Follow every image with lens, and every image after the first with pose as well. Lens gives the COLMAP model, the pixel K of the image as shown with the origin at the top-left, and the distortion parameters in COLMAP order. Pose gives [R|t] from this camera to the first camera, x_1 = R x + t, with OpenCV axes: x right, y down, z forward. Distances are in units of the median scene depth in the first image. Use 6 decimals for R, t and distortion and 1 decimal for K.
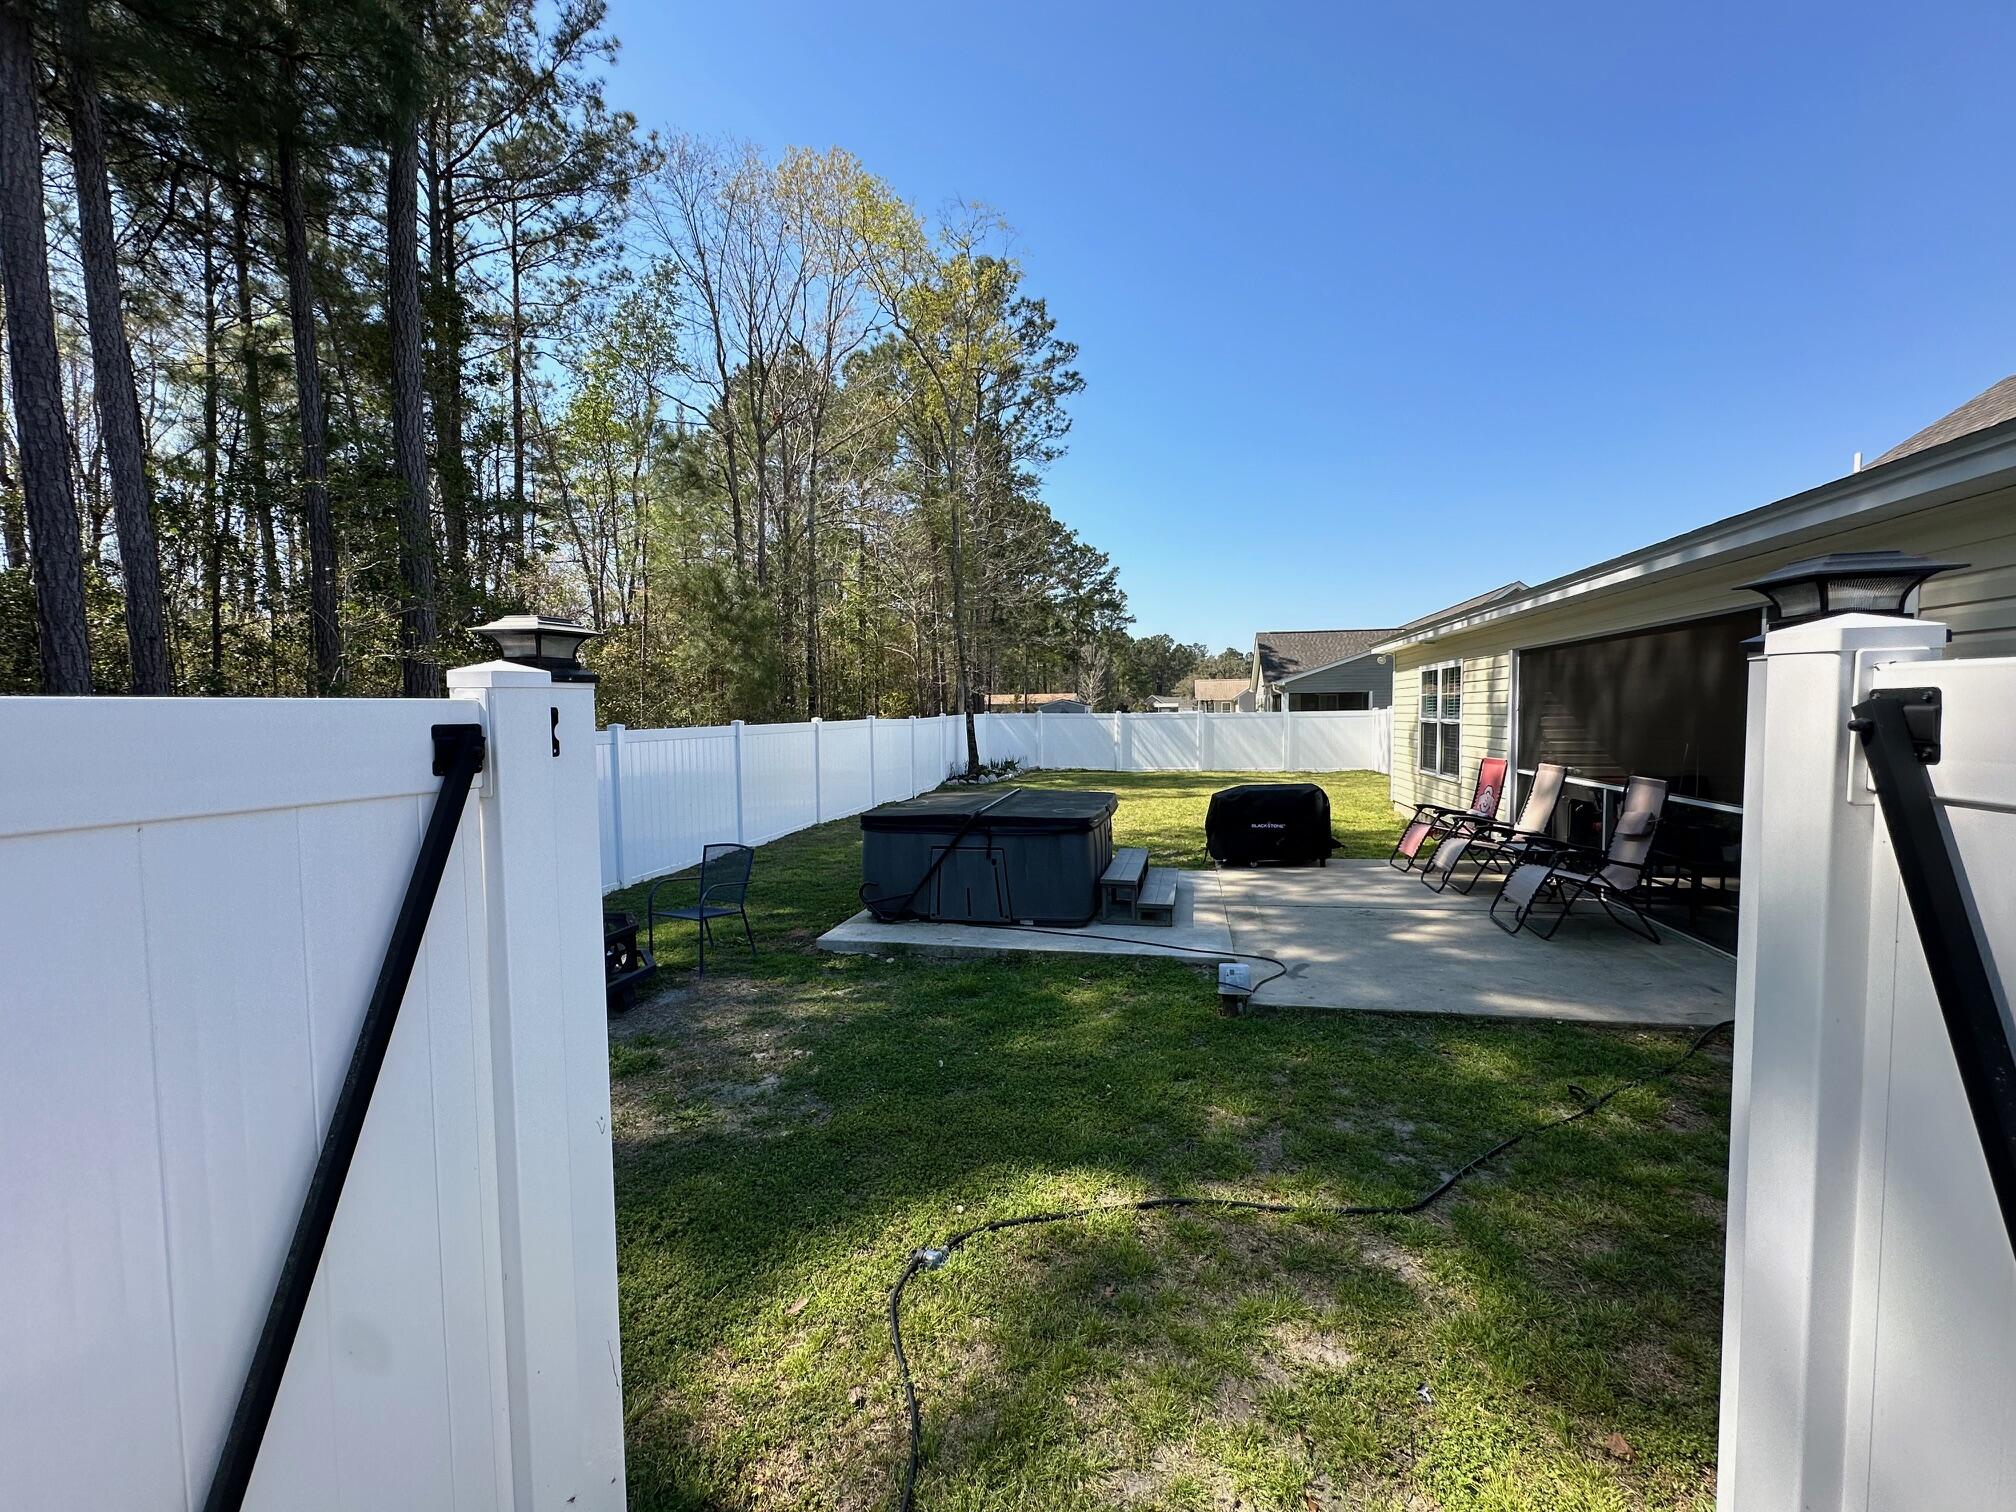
lens RADIAL K [[798.9, 0, 1001.6], [0, 798.9, 749.0], [0, 0, 1]] dist [0.002118, 0.000854]
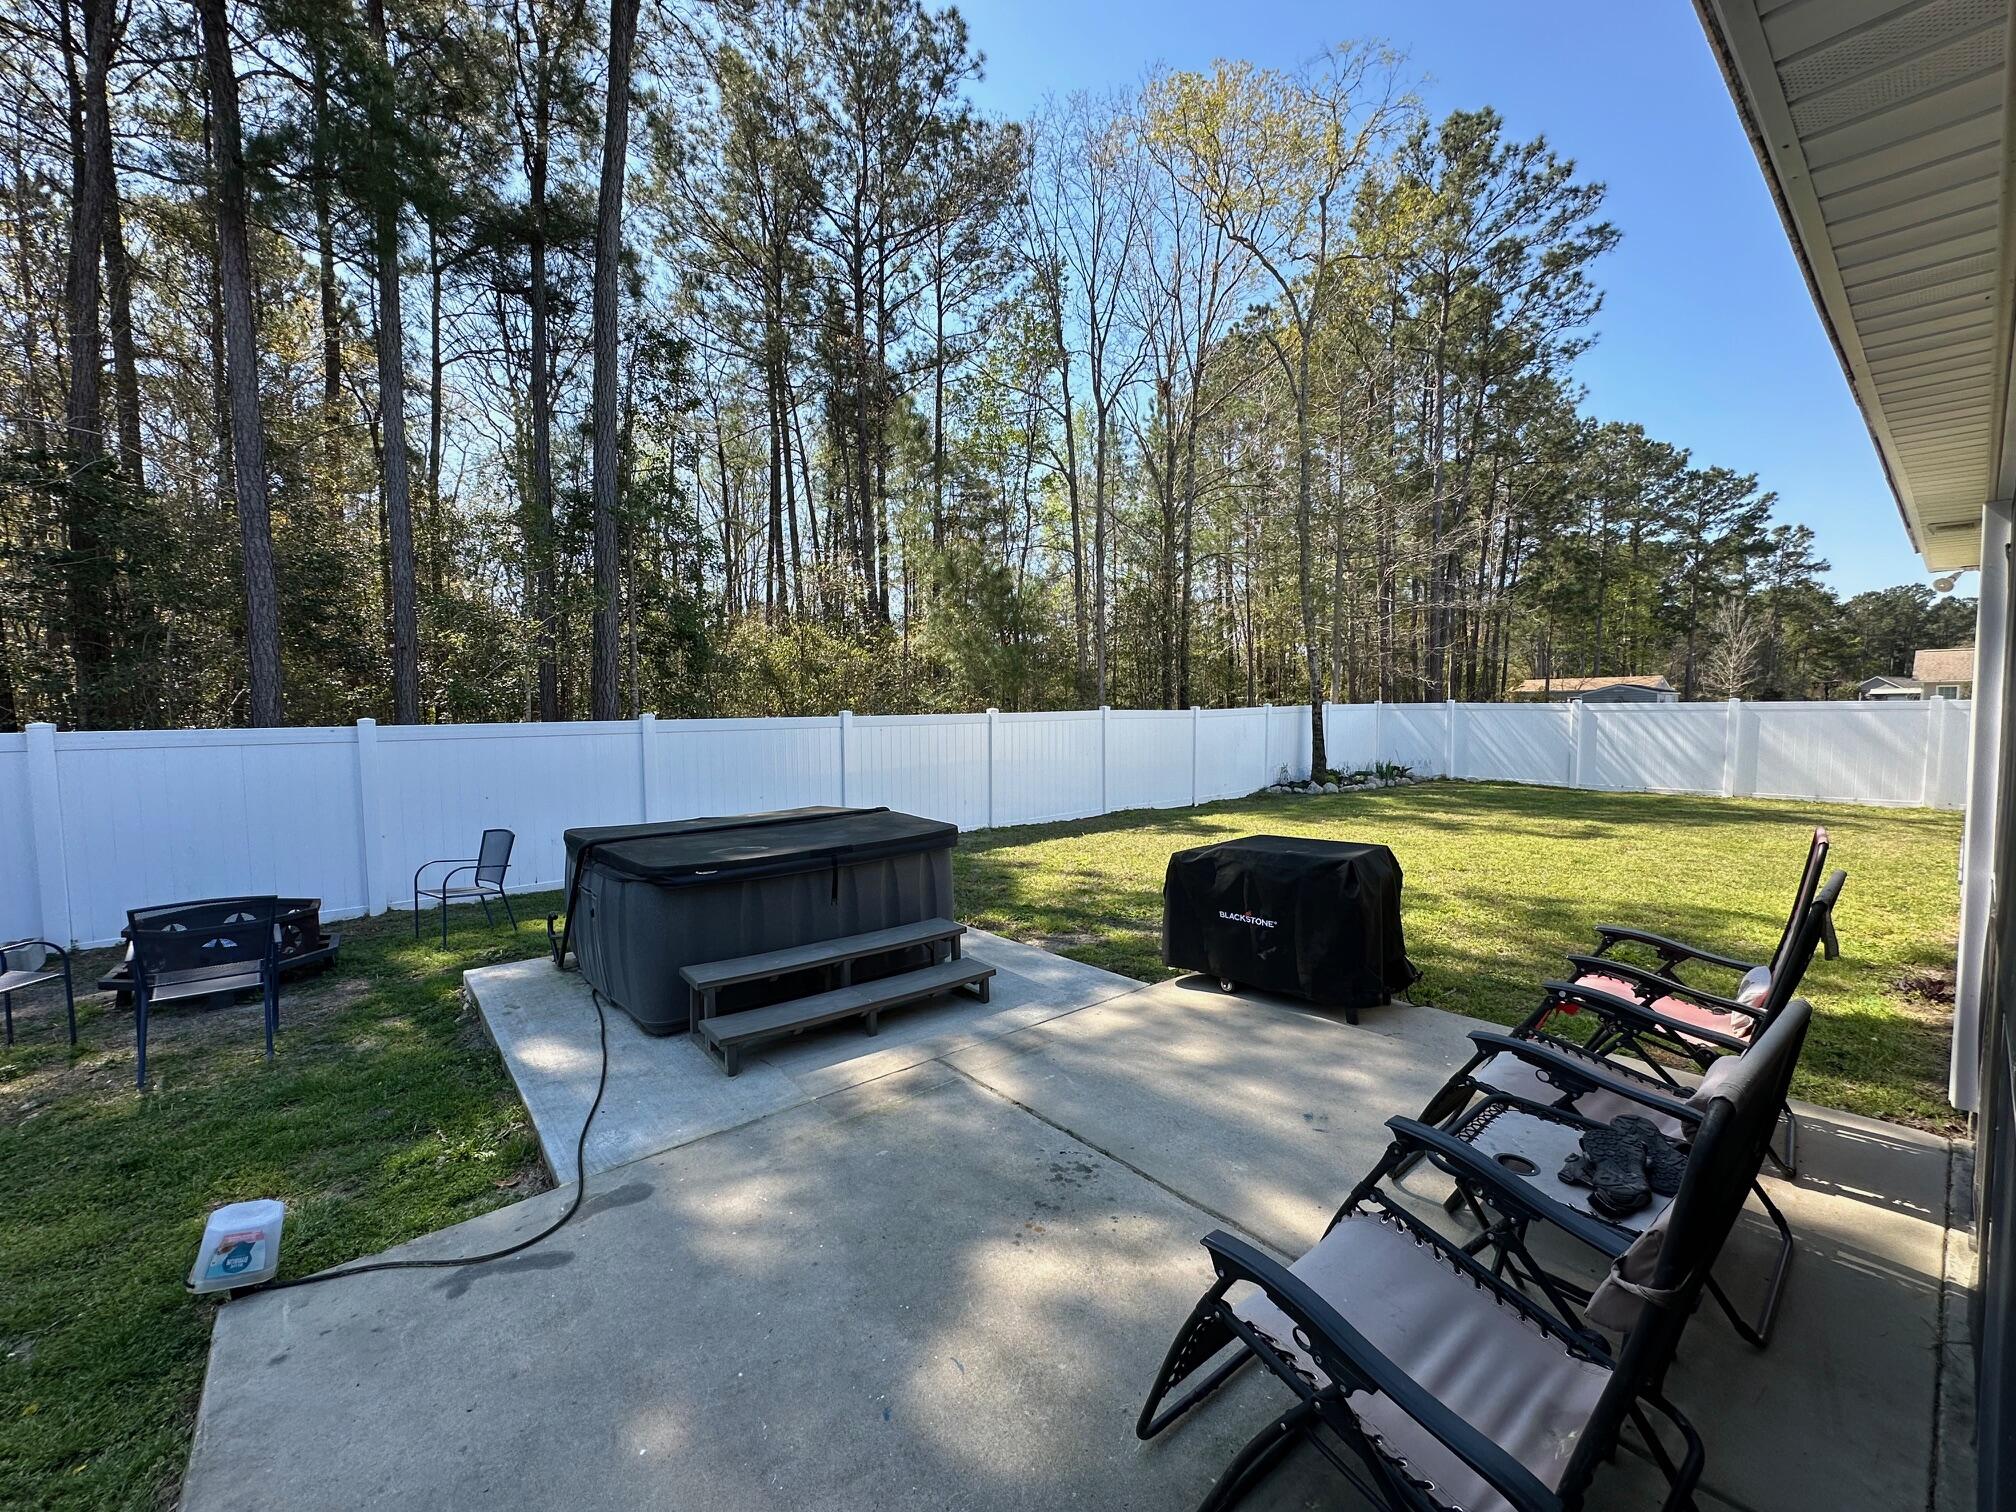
lens RADIAL K [[798.9, 0, 996.5], [0, 798.9, 751.9], [0, 0, 1]] dist [0.002118, 0.000854]
pose [[0.795656, 0.036838, -0.604628, 0.105324], [-0.026773, 0.999312, 0.025653, -0.004709], [0.605157, -0.004224, 0.796095, 0.098284]]
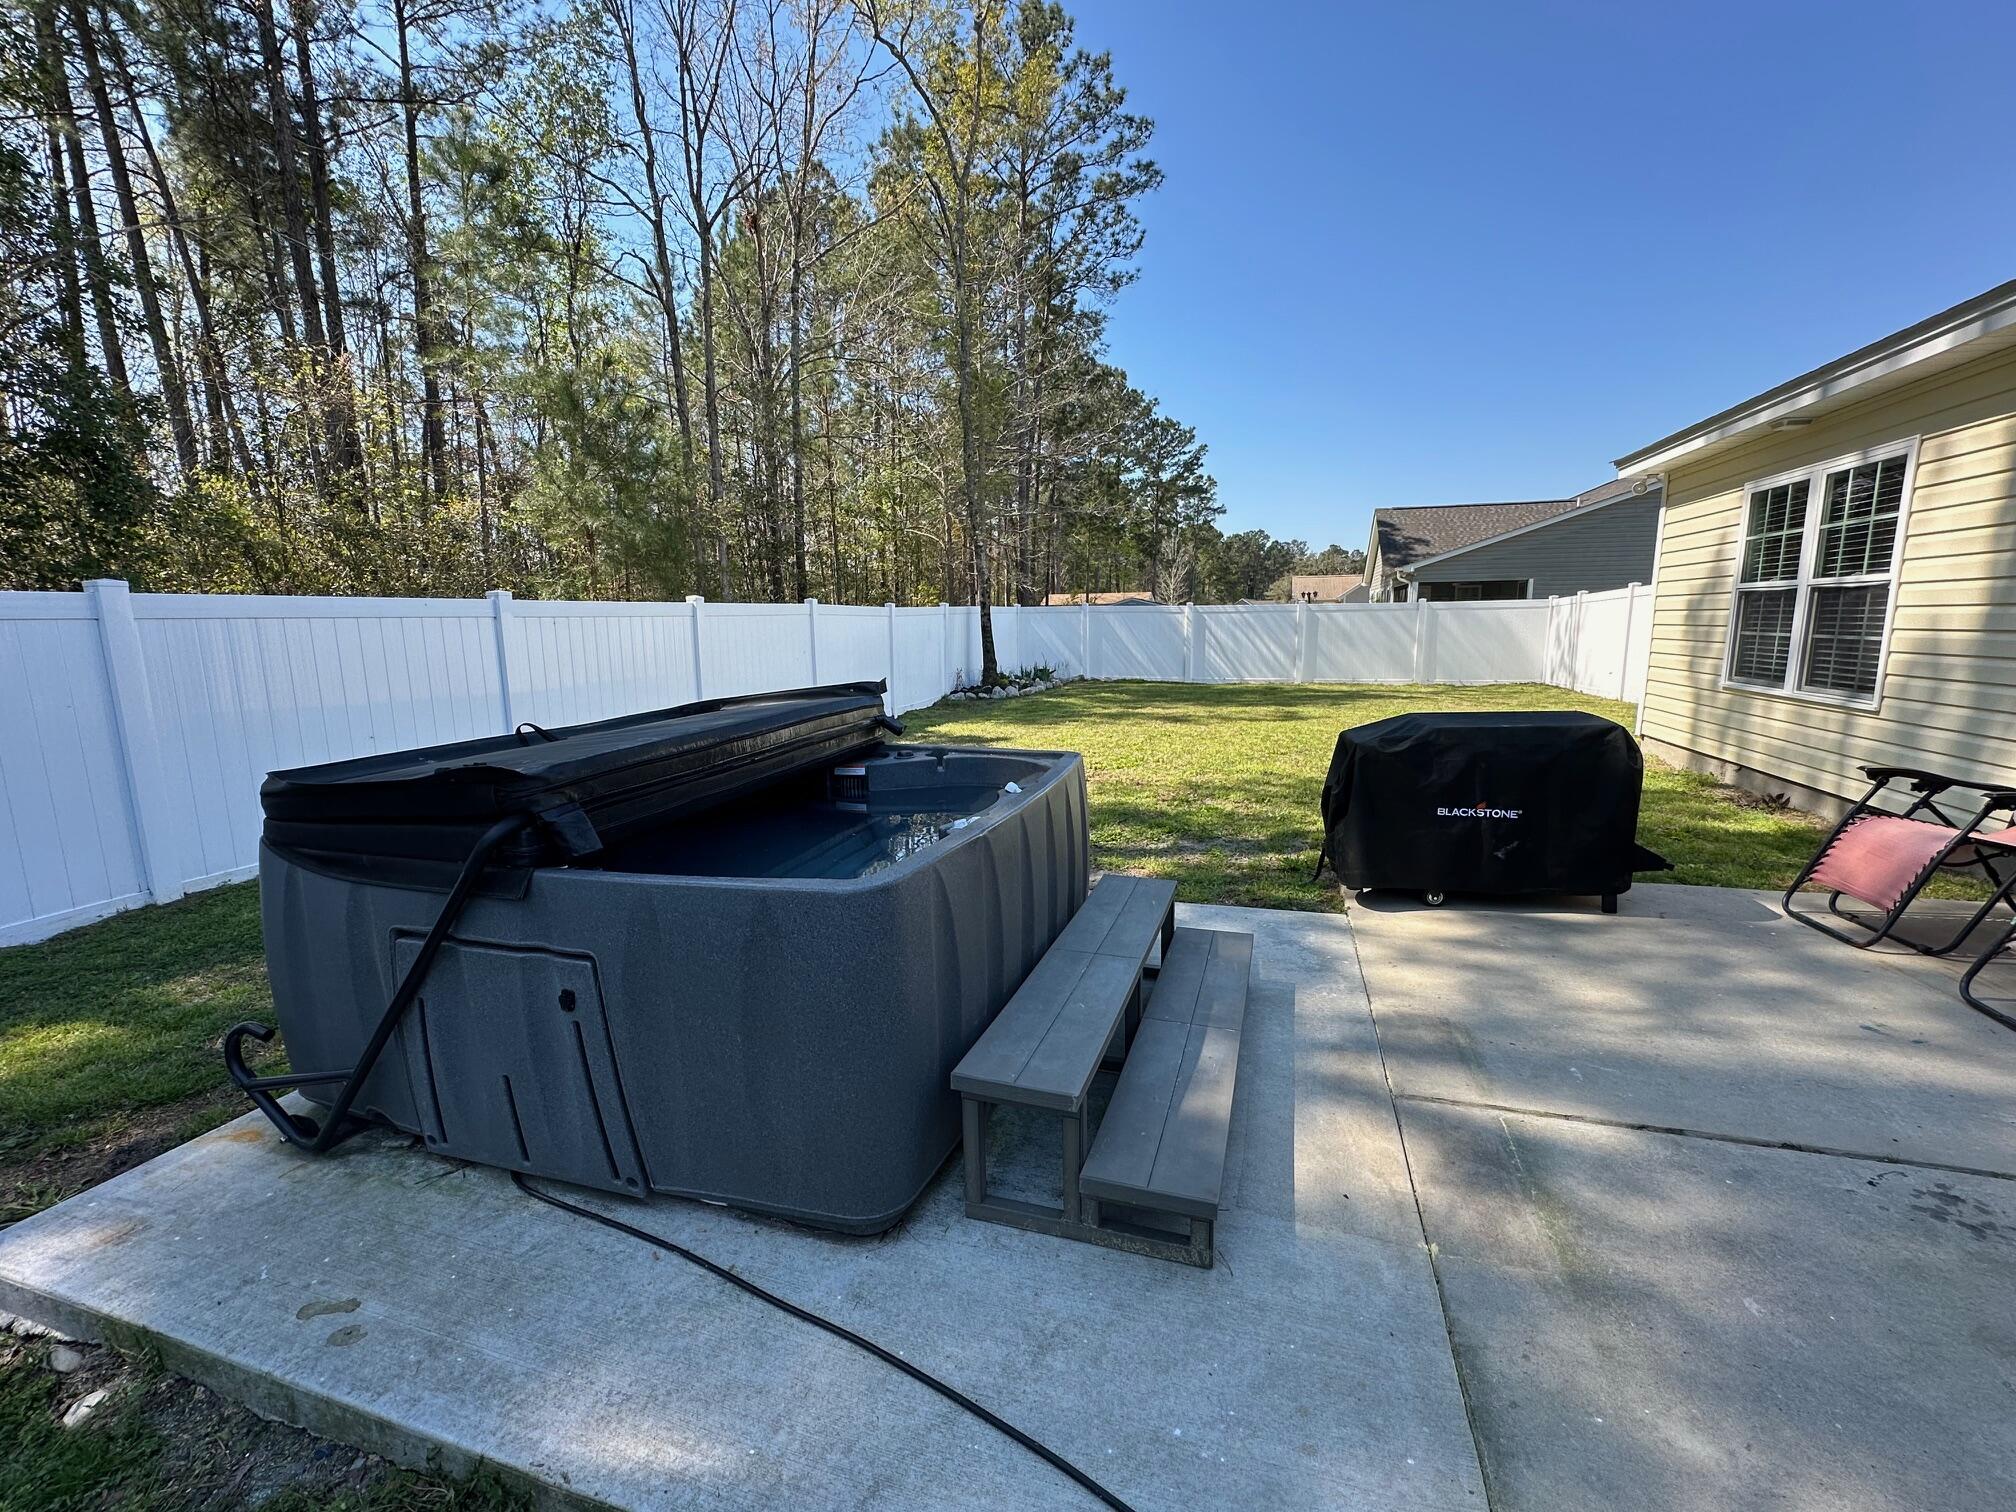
lens RADIAL K [[848.8, 0, 1005.8], [0, 848.8, 749.4], [0, 0, 1]] dist [0.007096, -0.000808]
pose [[0.996618, 0.009189, -0.081660, 0.025040], [-0.000397, 0.994255, 0.107038, 0.003253], [0.082175, -0.106644, 0.990896, 0.111688]]
